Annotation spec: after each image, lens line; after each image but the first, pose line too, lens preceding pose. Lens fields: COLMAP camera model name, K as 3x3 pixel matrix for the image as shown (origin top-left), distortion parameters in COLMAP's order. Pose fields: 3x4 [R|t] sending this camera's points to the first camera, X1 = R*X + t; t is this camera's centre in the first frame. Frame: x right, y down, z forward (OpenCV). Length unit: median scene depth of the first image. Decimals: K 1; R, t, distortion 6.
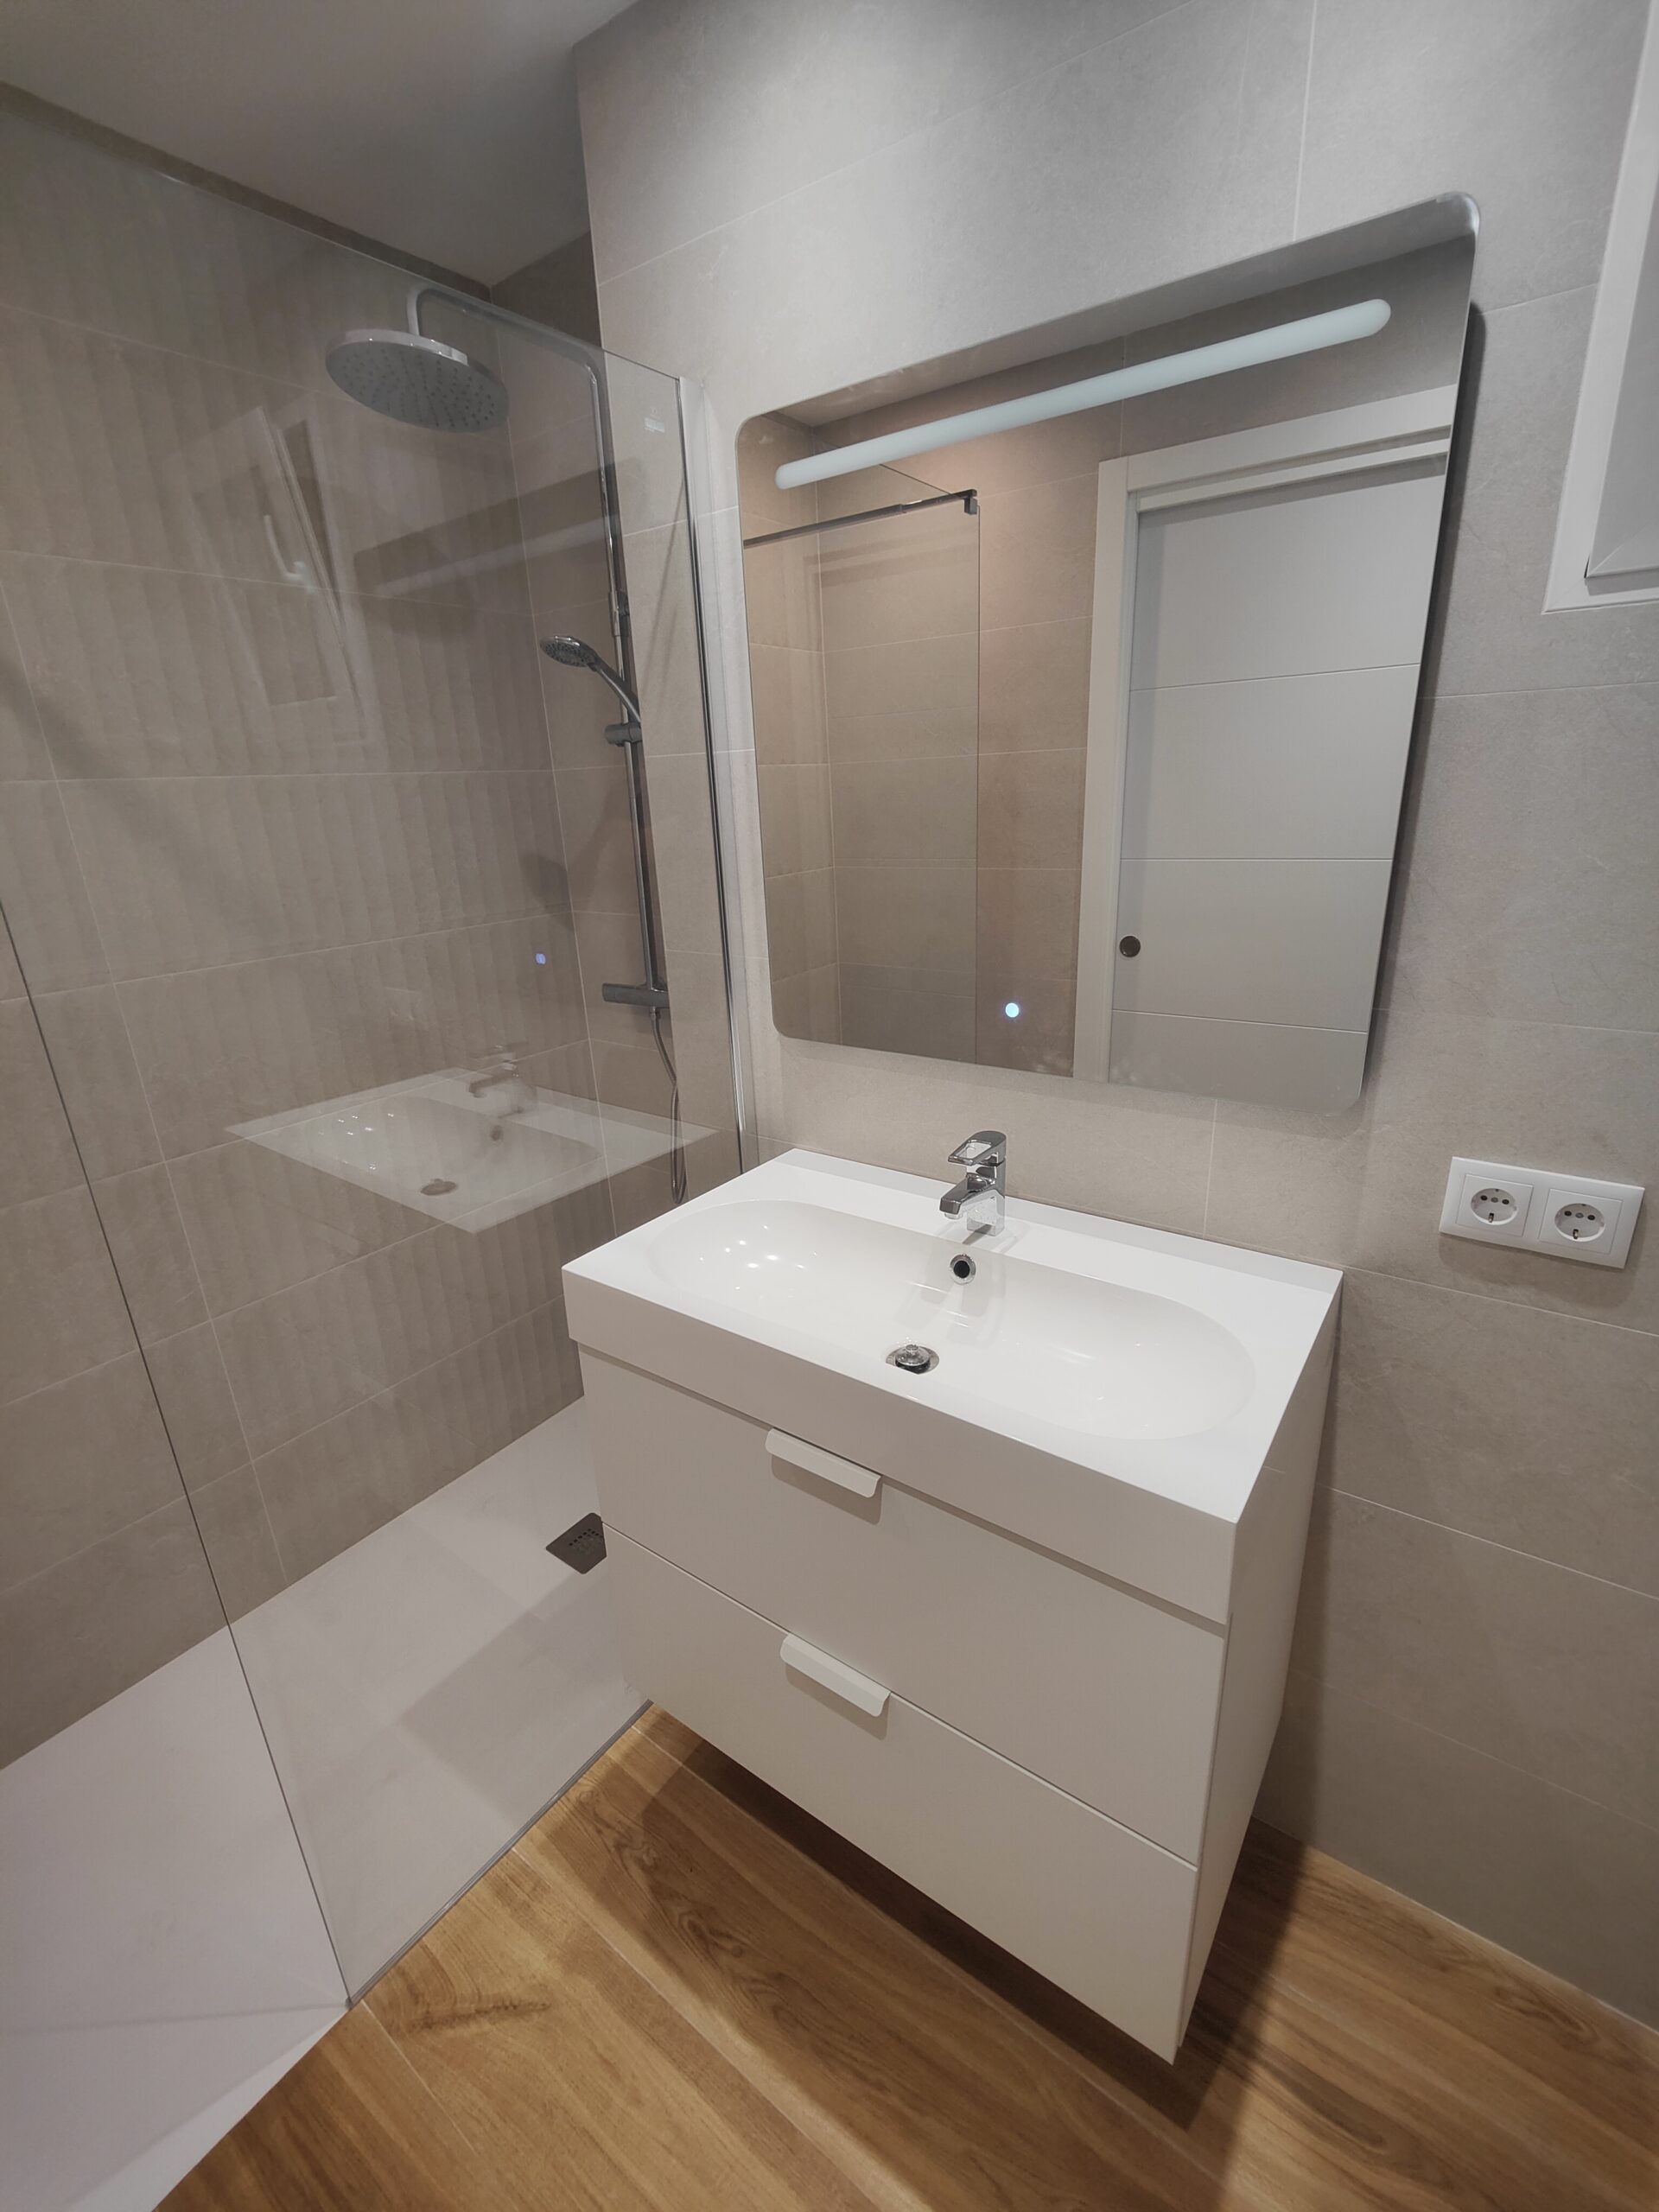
lens RADIAL K [[970.3, 0, 831.4], [0, 970.3, 1116.2], [0, 0, 1]] dist [-0.012834, 0.005066]
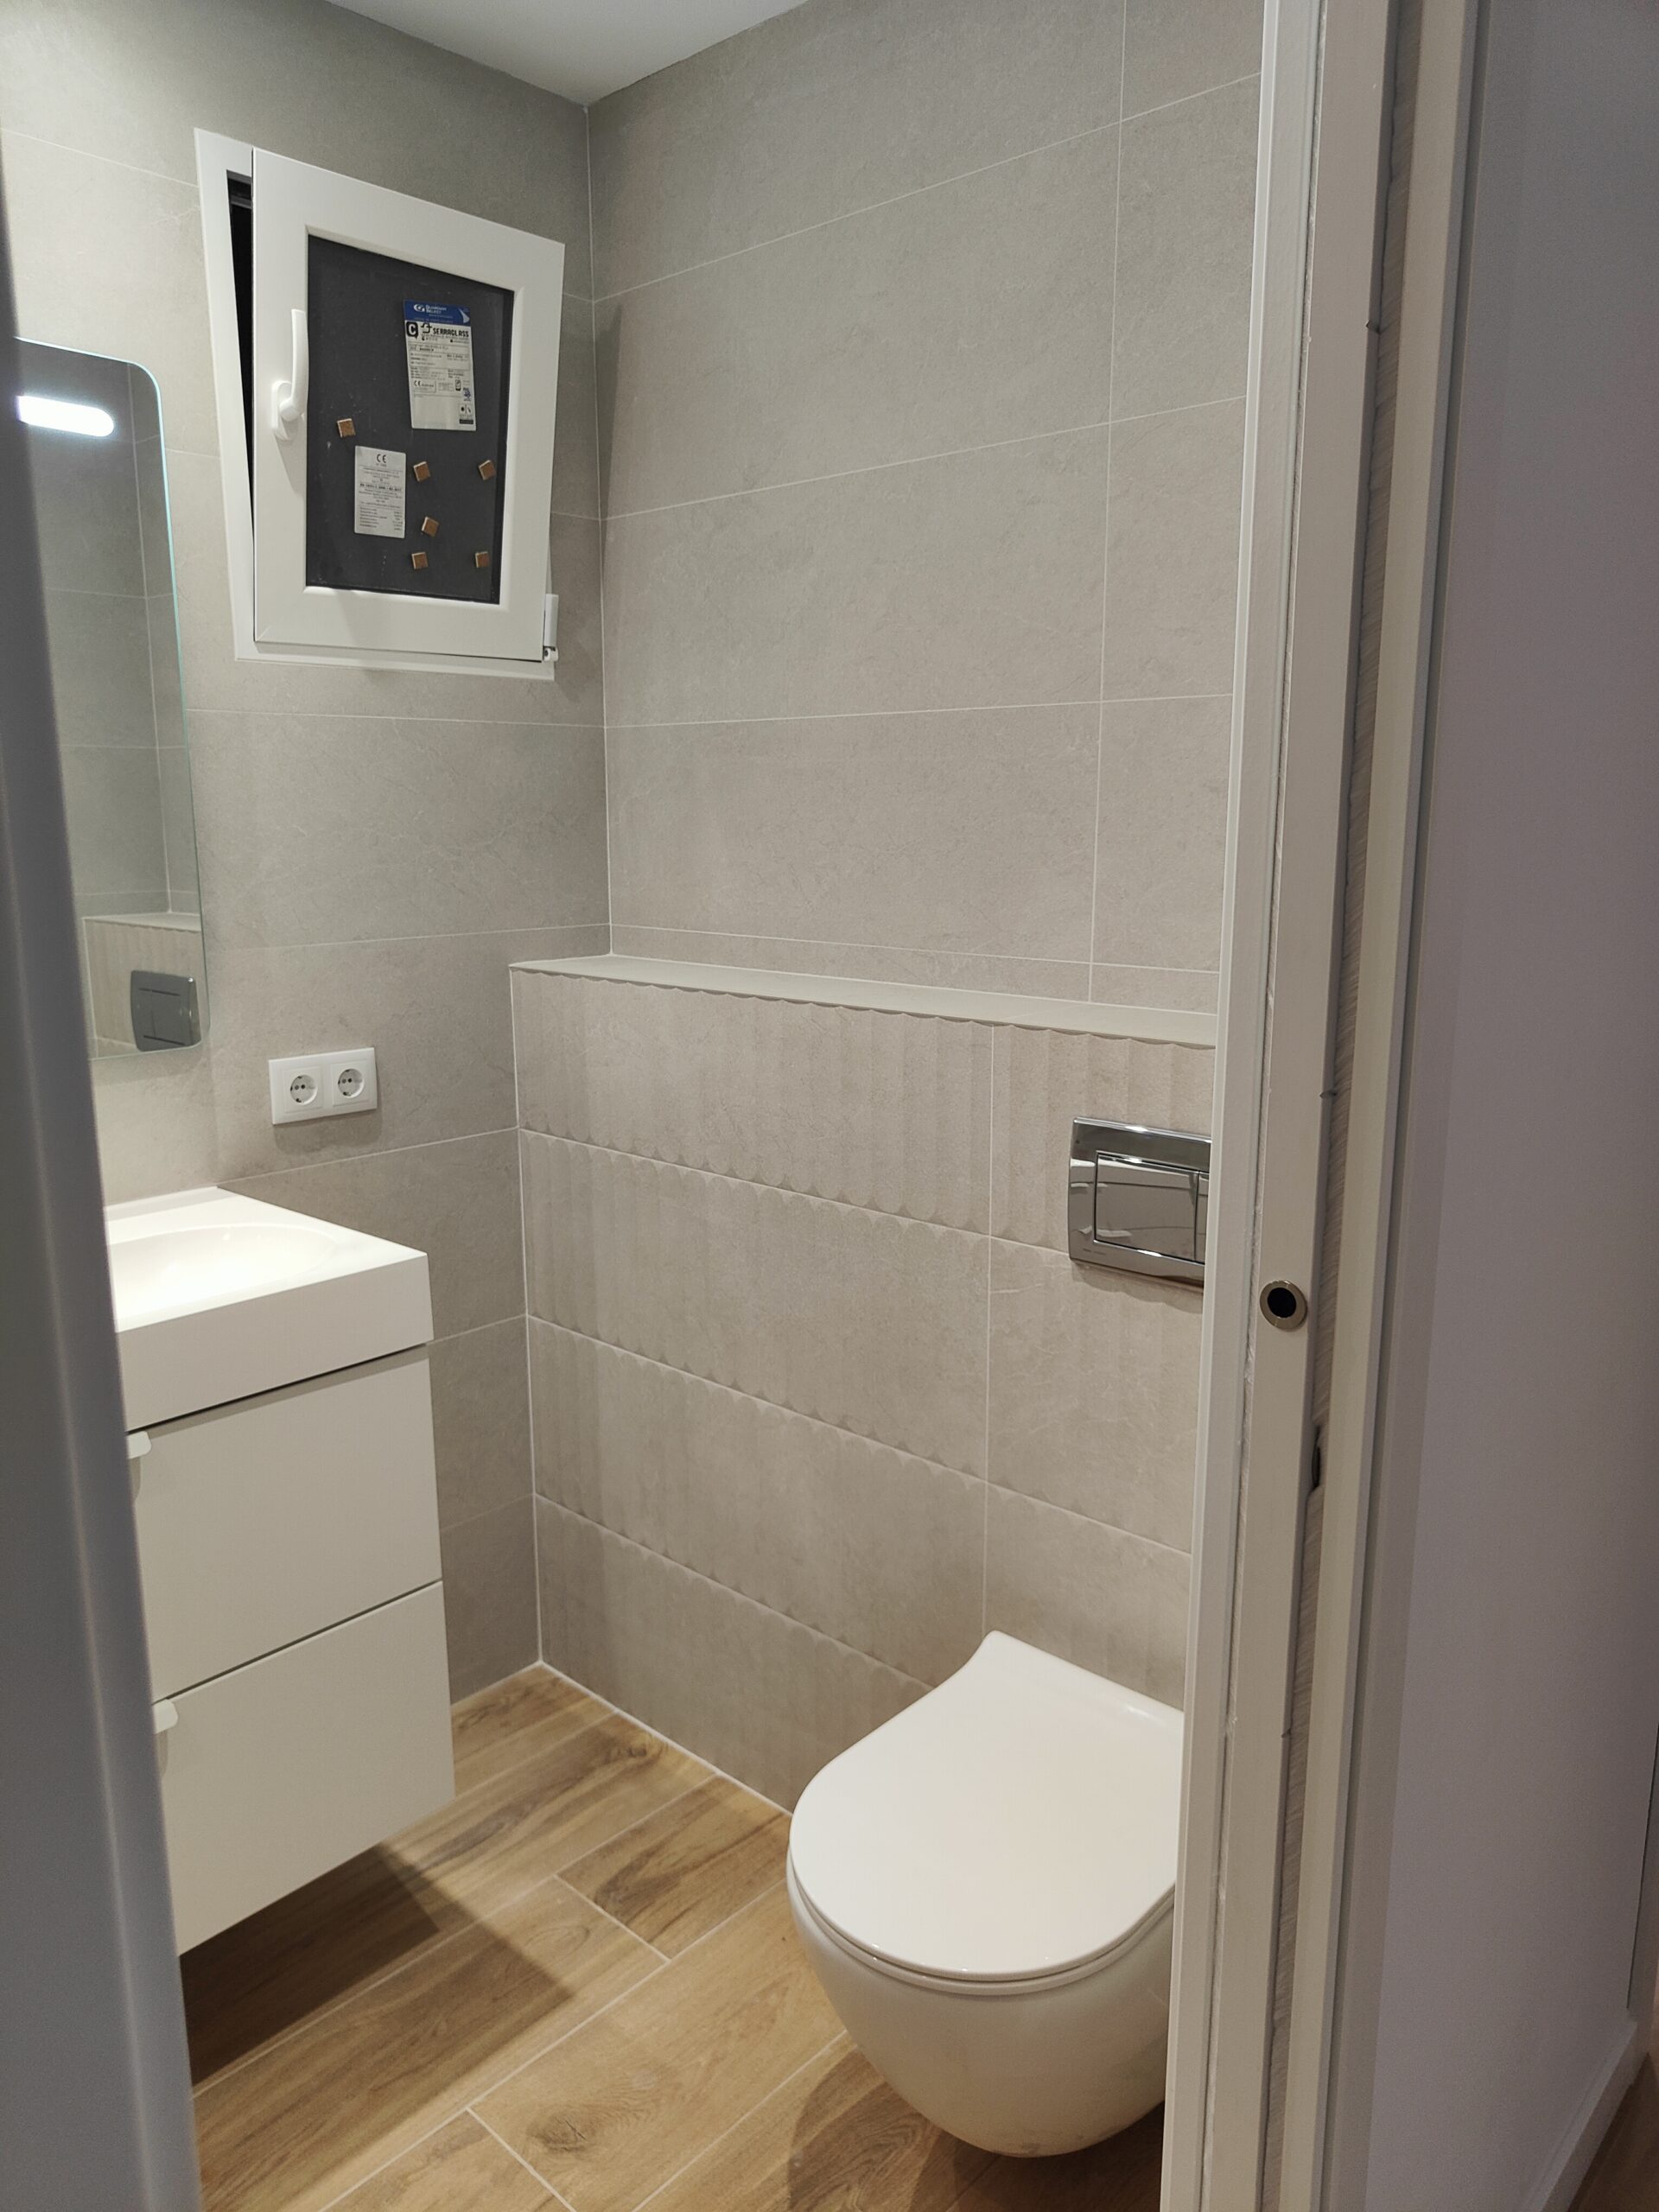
lens RADIAL K [[1545.3, 0, 809.6], [0, 1545.3, 1127.7], [0, 0, 1]] dist [-0.006829, 0.002503]
pose [[0.122939, -0.167767, 0.978131, -1.082181], [0.321498, 0.939189, 0.120680, 0.092238], [-0.938896, 0.299631, 0.169400, 0.012177]]
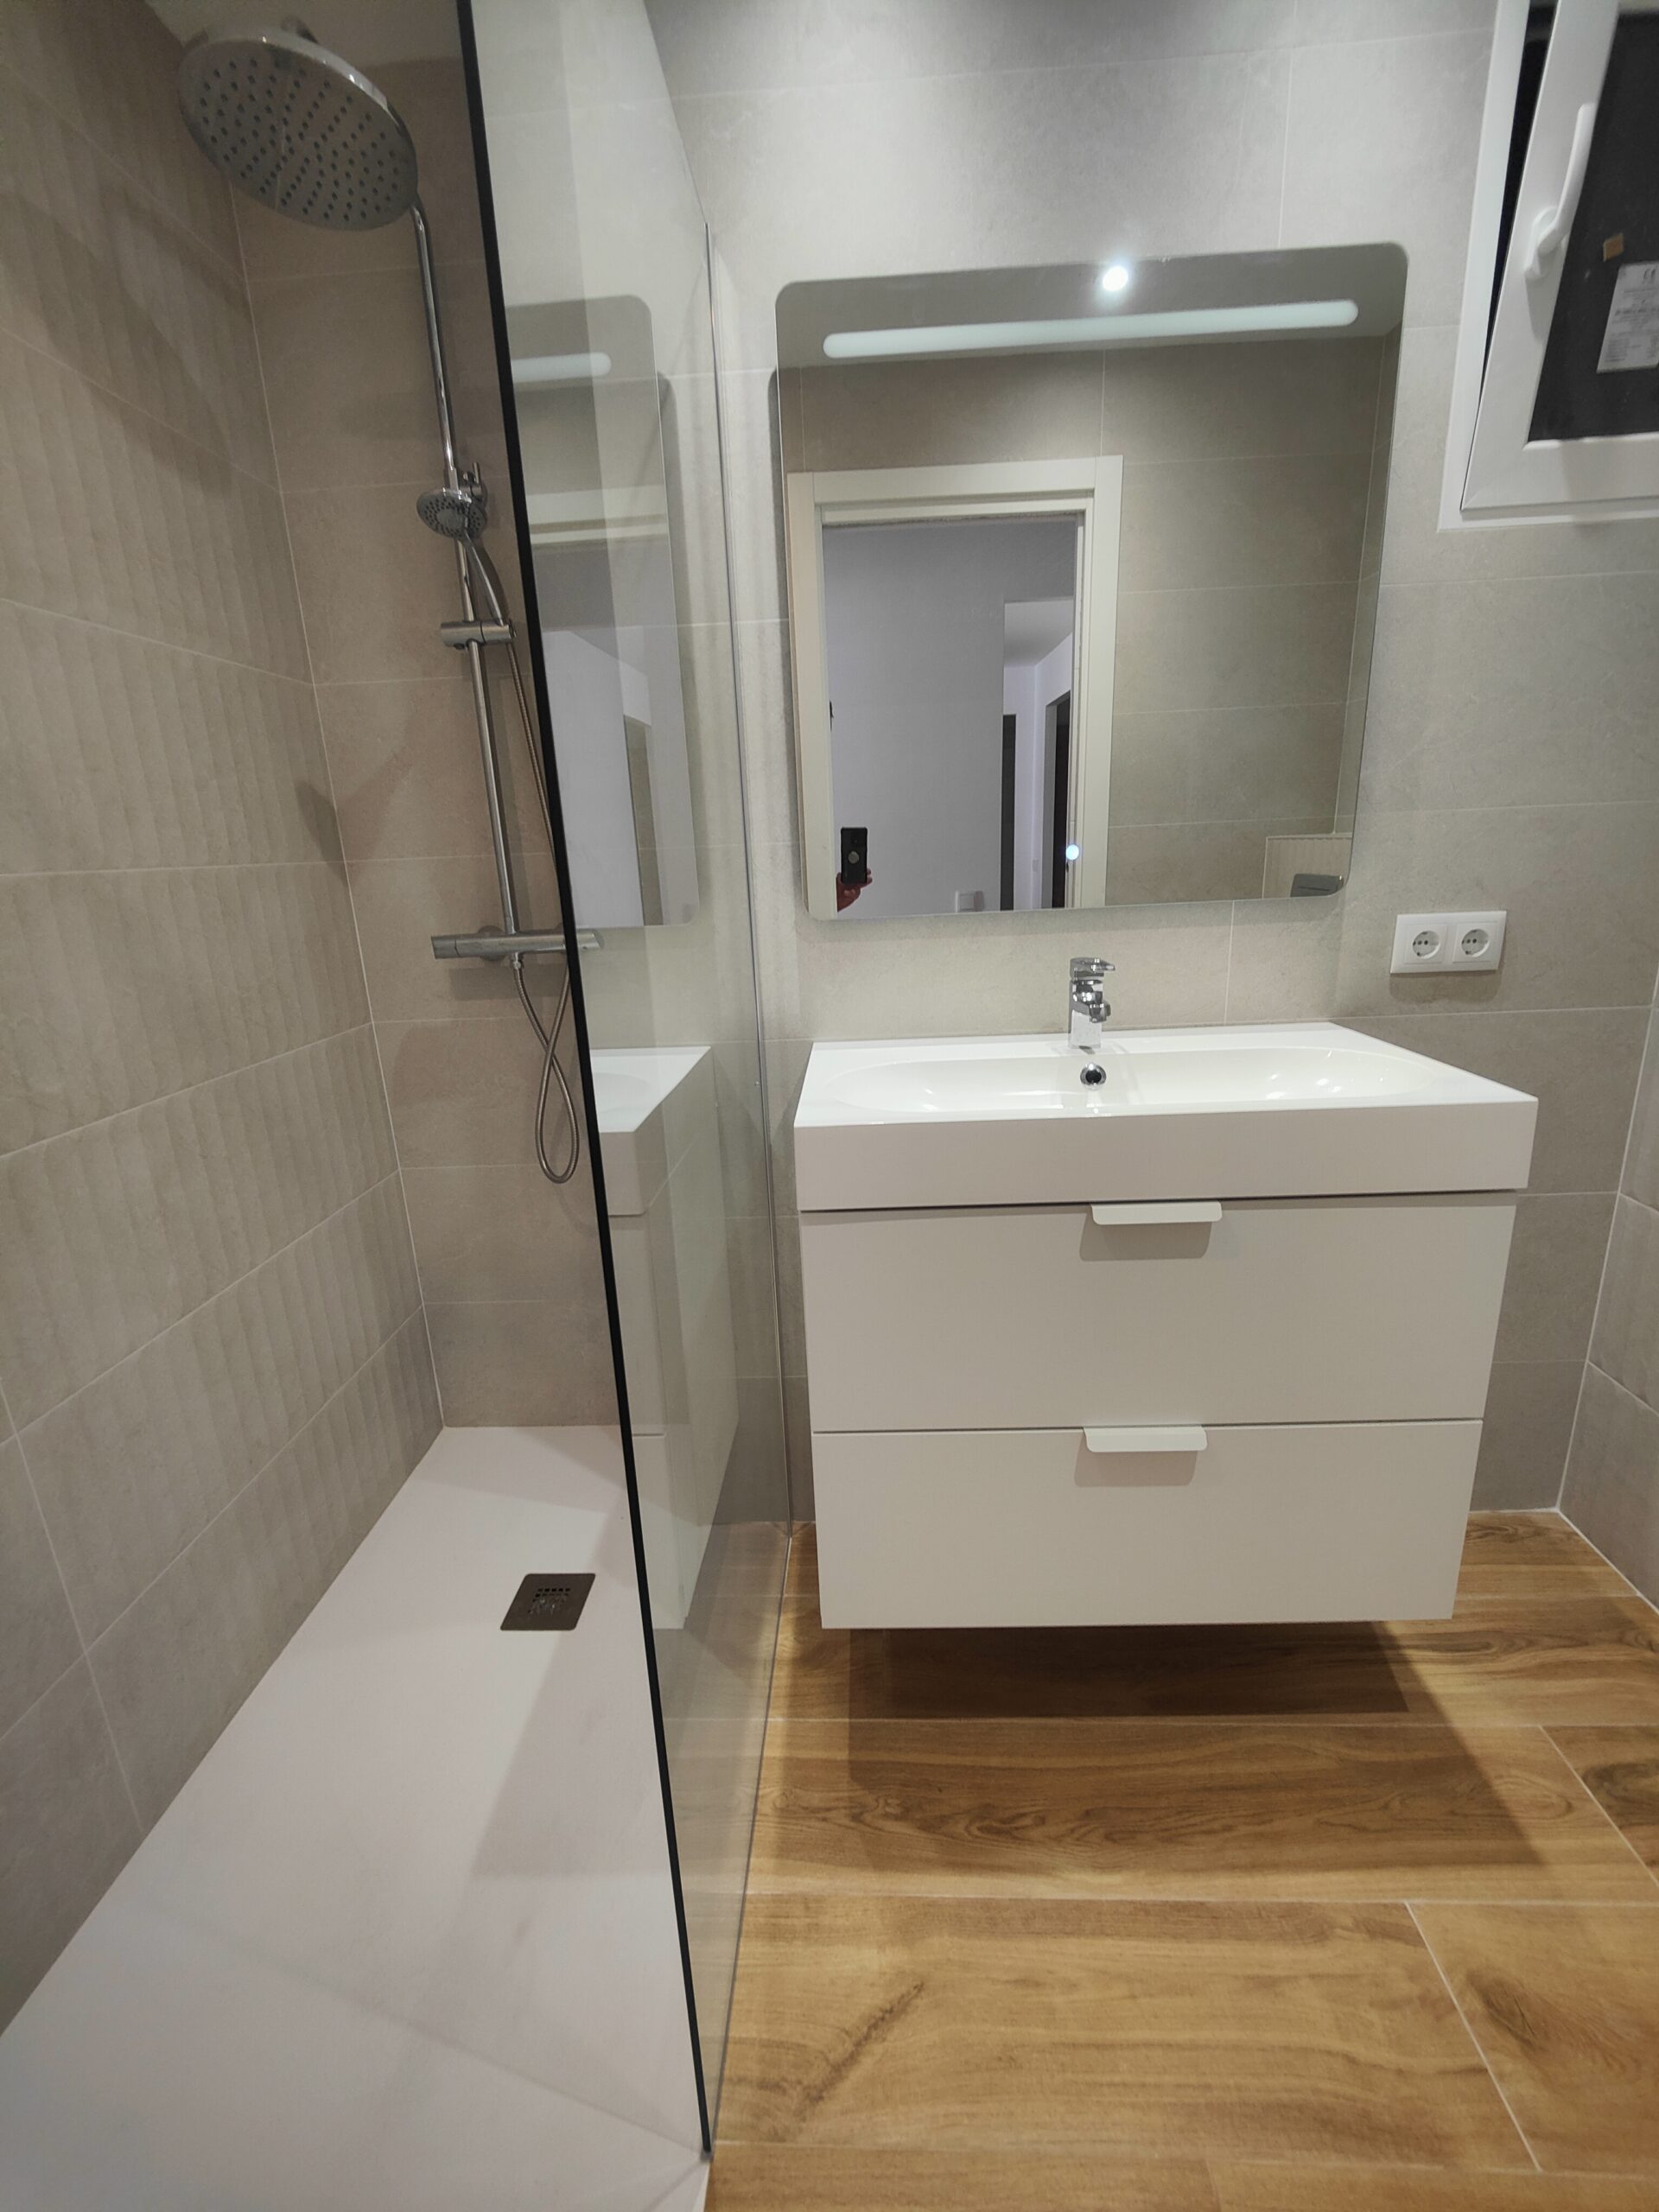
lens RADIAL K [[969.3, 0, 840.9], [0, 969.3, 1107.0], [0, 0, 1]] dist [-0.001466, -0.000443]
pose [[0.828942, -0.147068, 0.539654, -0.730735], [0.190554, 0.981352, -0.025262, 0.170180], [-0.525875, 0.123774, 0.841508, 0.222297]]
